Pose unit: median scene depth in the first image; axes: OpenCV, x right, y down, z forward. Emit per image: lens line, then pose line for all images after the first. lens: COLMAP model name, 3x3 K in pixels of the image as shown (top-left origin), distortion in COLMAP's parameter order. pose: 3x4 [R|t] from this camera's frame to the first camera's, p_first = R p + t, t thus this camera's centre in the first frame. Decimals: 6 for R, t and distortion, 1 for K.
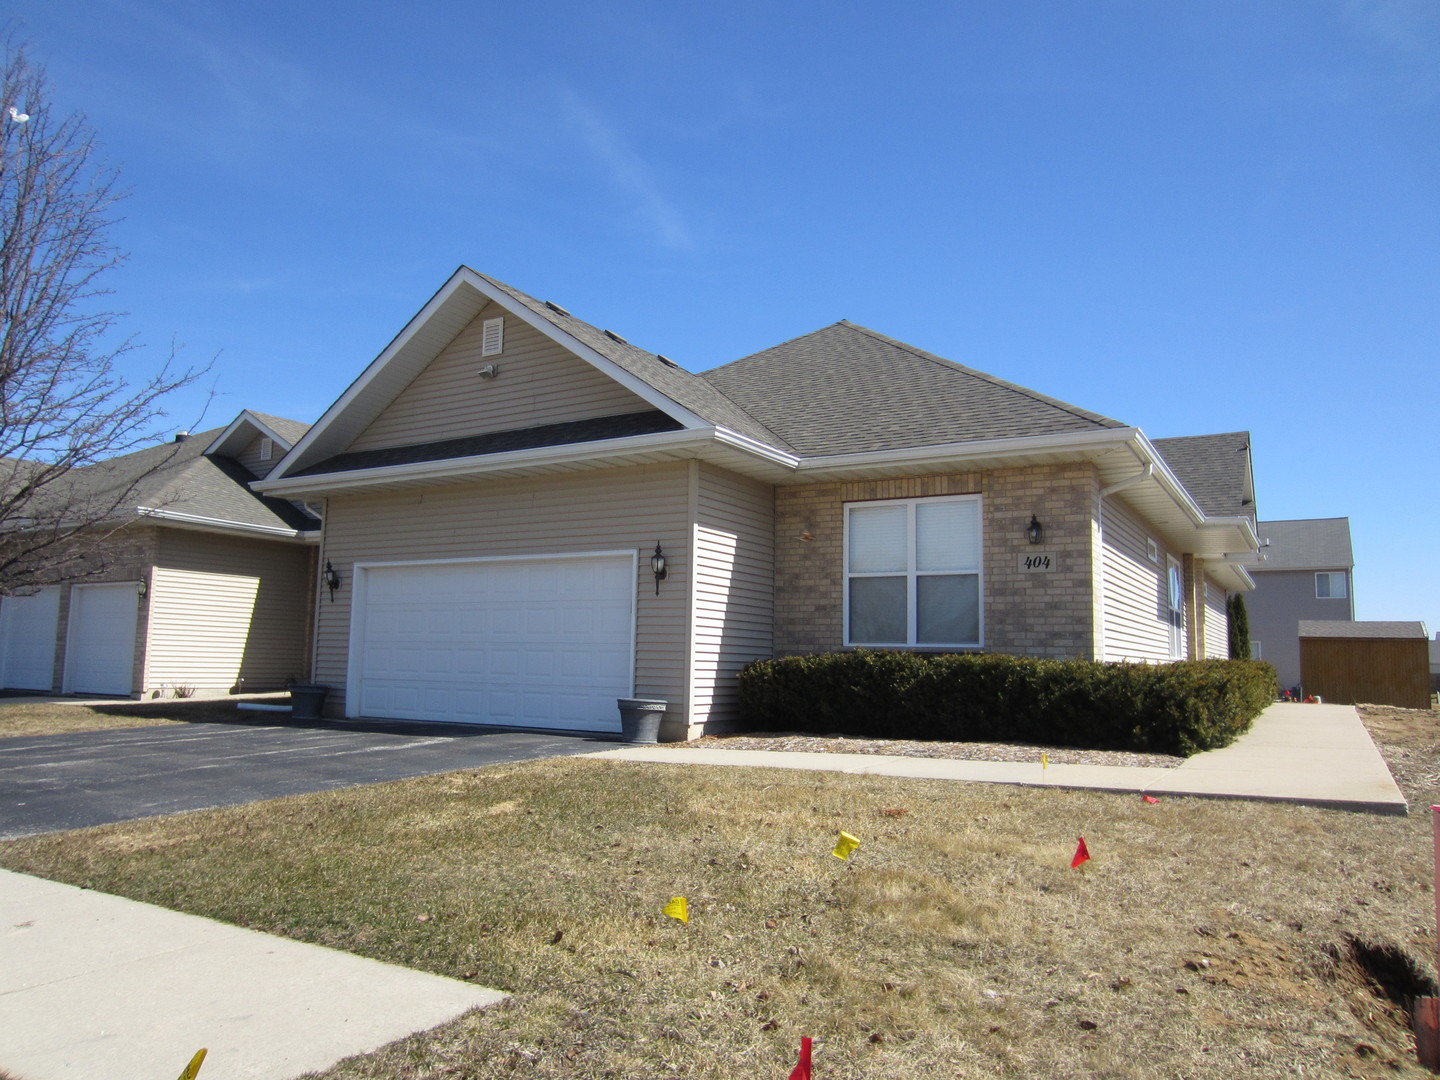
lens RADIAL K [[1021.9, 0, 722.7], [0, 1021.9, 537.4], [0, 0, 1]] dist [-0.002567, -0.004963]
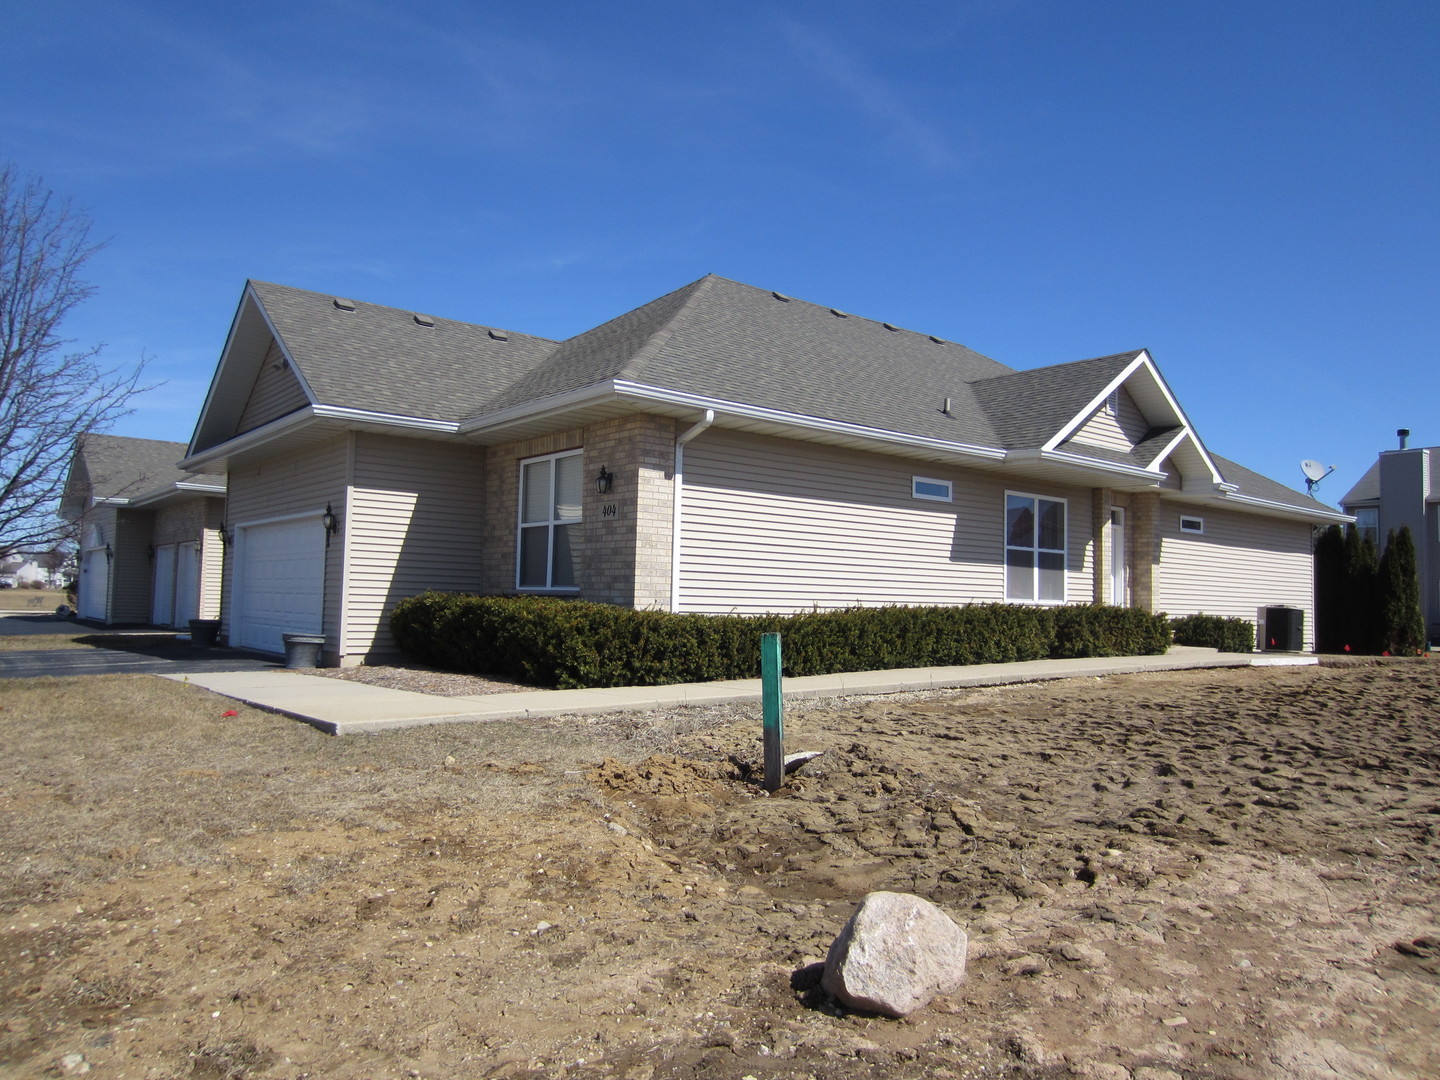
lens RADIAL K [[1021.9, 0, 715.1], [0, 1021.9, 544.5], [0, 0, 1]] dist [-0.002567, -0.004963]
pose [[0.934173, -0.016933, -0.356418, 0.761610], [0.038382, 0.997846, 0.053192, 0.007087], [0.354750, -0.063370, 0.932811, 0.044842]]
